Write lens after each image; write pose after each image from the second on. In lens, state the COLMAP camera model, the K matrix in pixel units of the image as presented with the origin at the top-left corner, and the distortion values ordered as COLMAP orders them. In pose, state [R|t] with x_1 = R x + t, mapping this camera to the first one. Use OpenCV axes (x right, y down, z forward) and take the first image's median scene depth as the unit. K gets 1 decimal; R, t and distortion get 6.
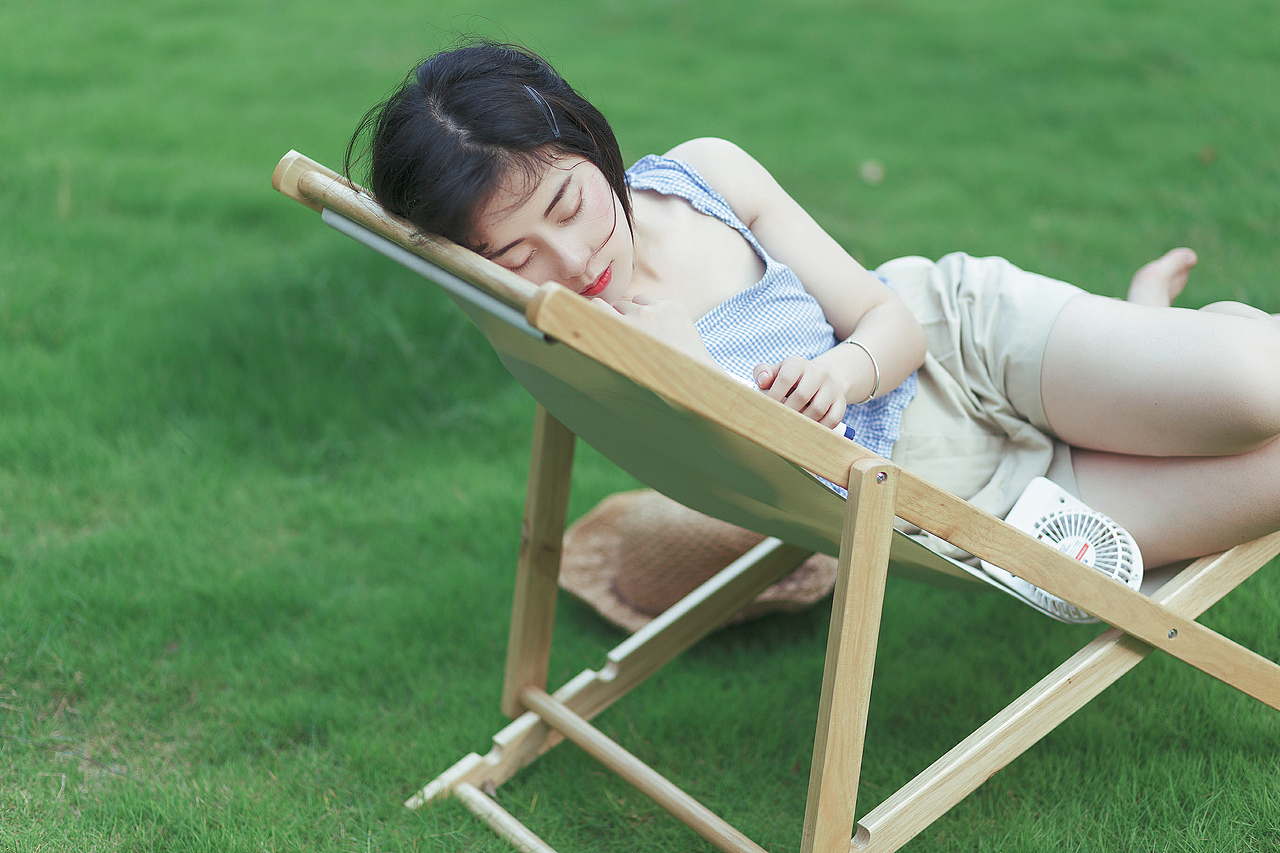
lens RADIAL K [[3129.0, 0, 639.2], [0, 3129.0, 429.7], [0, 0, 1]] dist [0.071011, 0.000000]
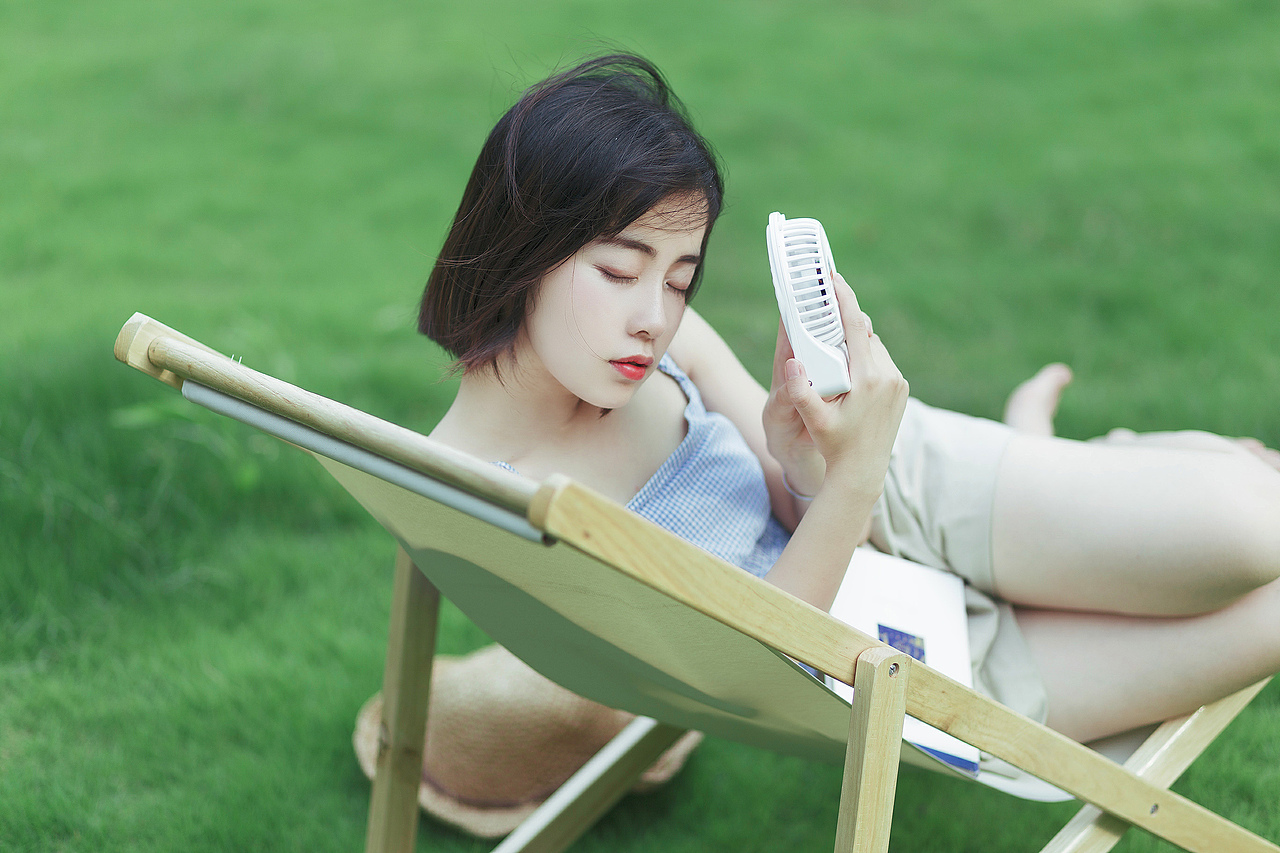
lens RADIAL K [[3129.0, 0, 639.2], [0, 3129.0, 428.7], [0, 0, 1]] dist [0.071011, 0.000000]
pose [[0.974603, -0.050326, 0.218211, -0.161769], [0.052809, 0.998589, -0.005555, -0.045911], [-0.217623, 0.016937, 0.975886, 0.151533]]
